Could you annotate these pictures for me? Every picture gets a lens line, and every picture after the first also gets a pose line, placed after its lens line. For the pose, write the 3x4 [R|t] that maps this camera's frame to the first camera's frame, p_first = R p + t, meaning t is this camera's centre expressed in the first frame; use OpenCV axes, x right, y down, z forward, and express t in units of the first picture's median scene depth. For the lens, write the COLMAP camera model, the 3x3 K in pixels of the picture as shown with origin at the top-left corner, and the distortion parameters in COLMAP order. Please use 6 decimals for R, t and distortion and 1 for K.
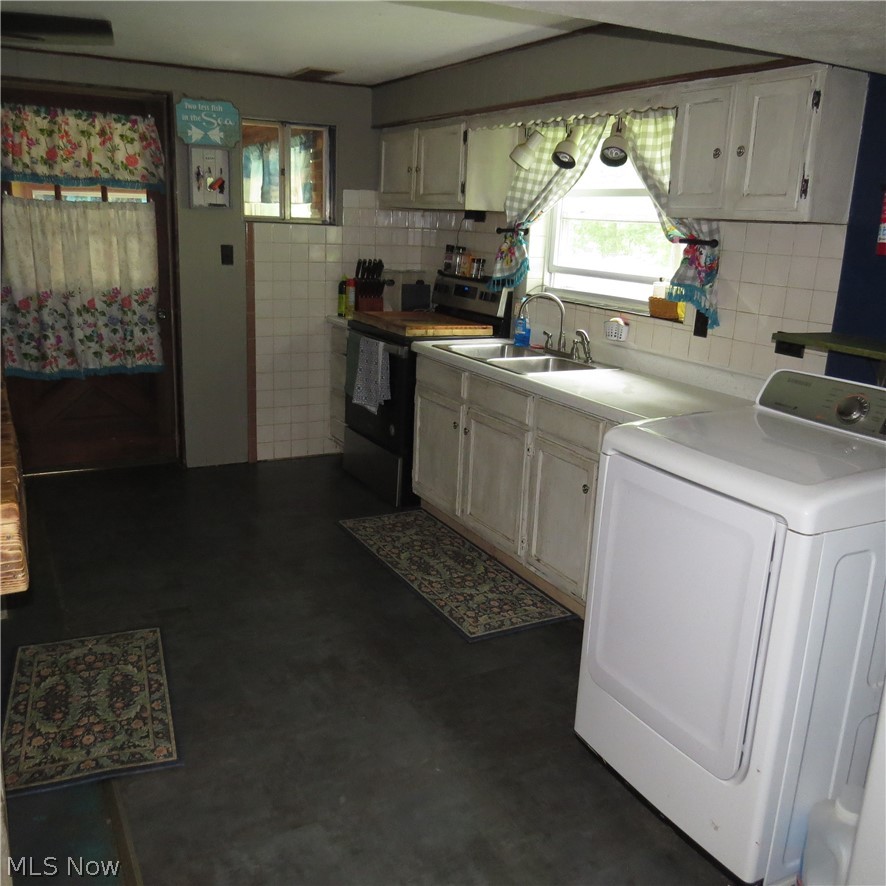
lens RADIAL K [[868.8, 0, 445.4], [0, 868.8, 443.7], [0, 0, 1]] dist [-0.000724, 0.000000]
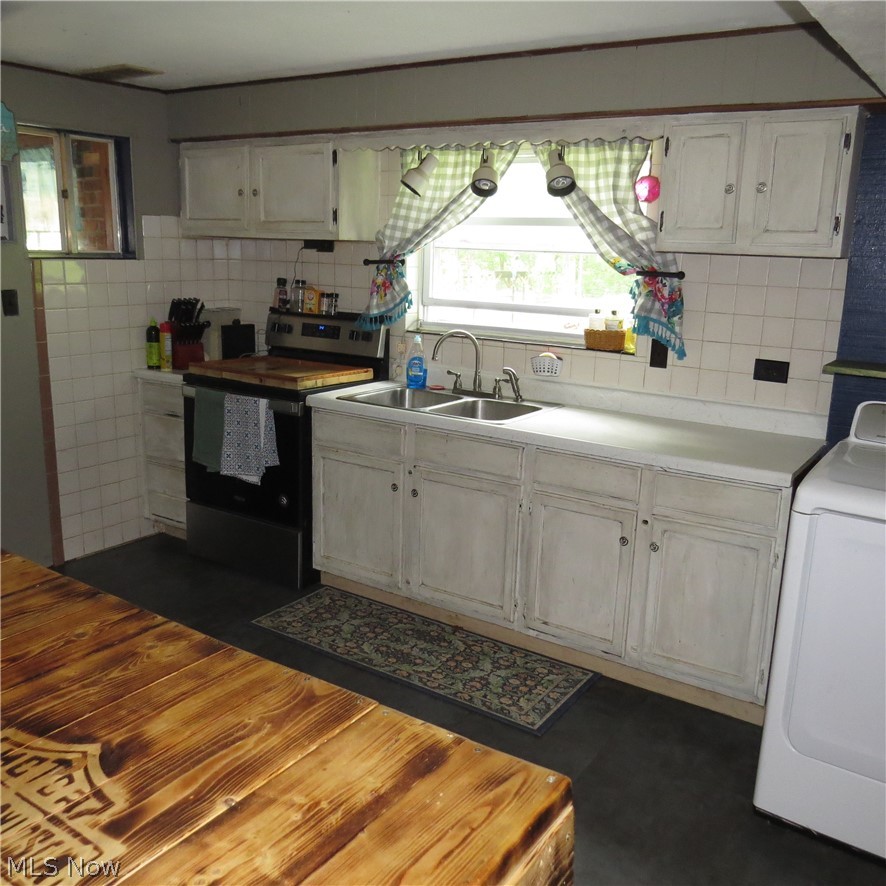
lens RADIAL K [[868.8, 0, 441.7], [0, 868.8, 443.5], [0, 0, 1]] dist [-0.000724, 0.000000]
pose [[0.884569, -0.122838, 0.449942, -0.315528], [0.127455, 0.991640, 0.020154, -0.072222], [-0.448656, 0.039520, 0.892830, 0.182747]]
